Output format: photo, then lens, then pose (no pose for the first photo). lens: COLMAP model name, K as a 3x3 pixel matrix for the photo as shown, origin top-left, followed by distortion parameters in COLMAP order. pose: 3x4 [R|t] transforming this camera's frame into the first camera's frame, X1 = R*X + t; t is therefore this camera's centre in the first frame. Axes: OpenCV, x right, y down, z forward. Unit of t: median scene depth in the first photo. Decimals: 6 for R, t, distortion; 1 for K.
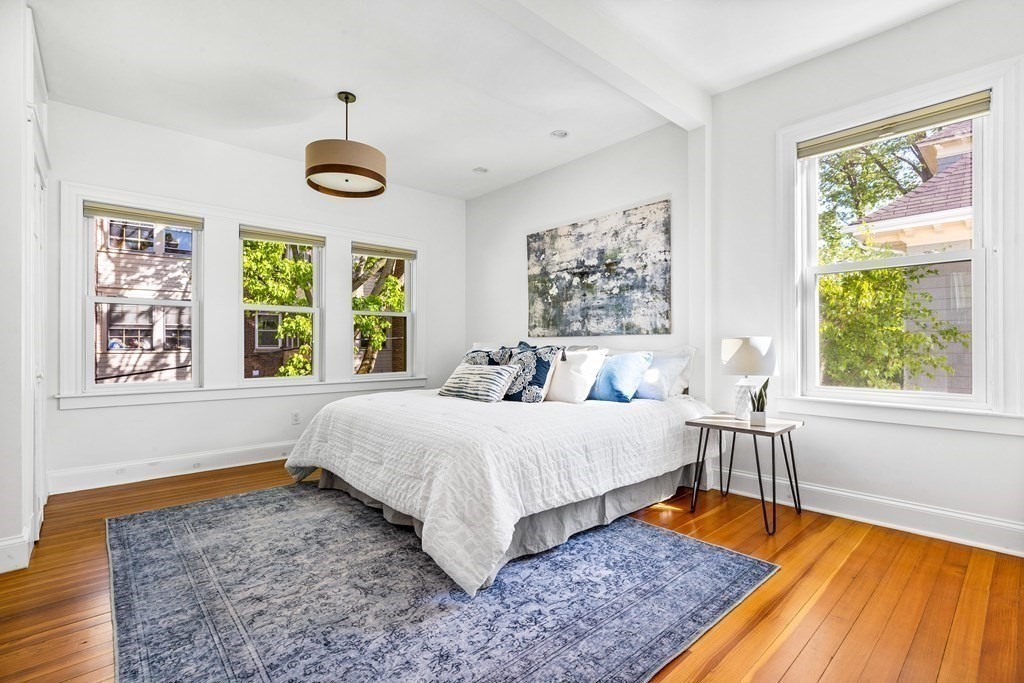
lens RADIAL K [[468.1, 0, 507.0], [0, 468.1, 341.2], [0, 0, 1]] dist [-0.006817, 0.003983]
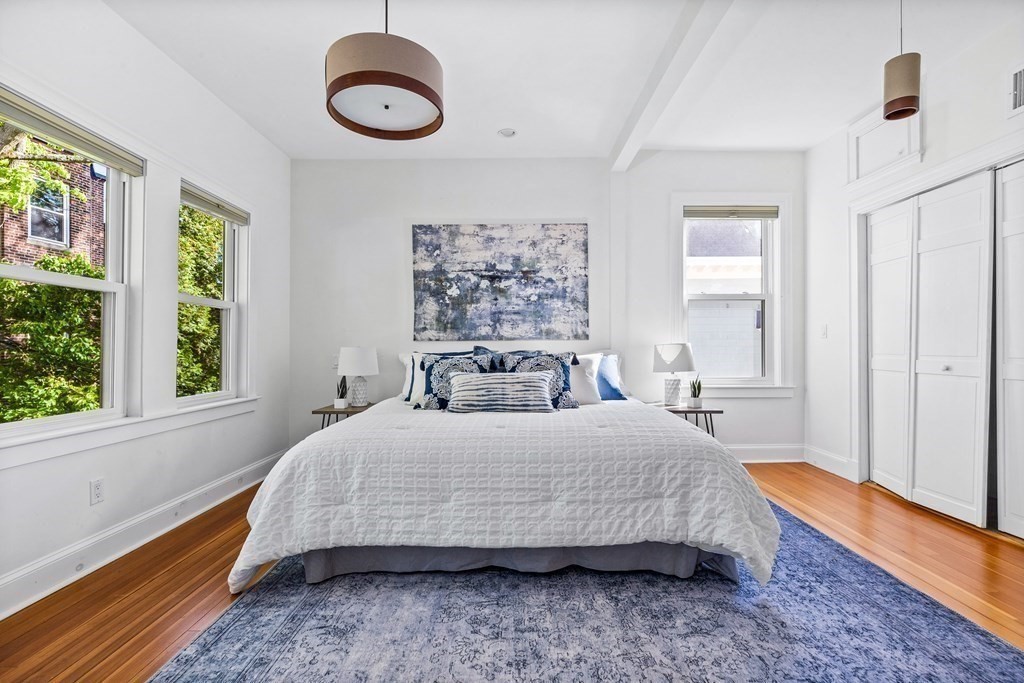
lens RADIAL K [[468.1, 0, 510.3], [0, 468.1, 343.8], [0, 0, 1]] dist [-0.006817, 0.003983]
pose [[0.666211, 0.004915, 0.745747, -0.610186], [-0.001616, 0.999985, -0.005146, 0.000917], [-0.745762, 0.002223, 0.666209, 0.350591]]
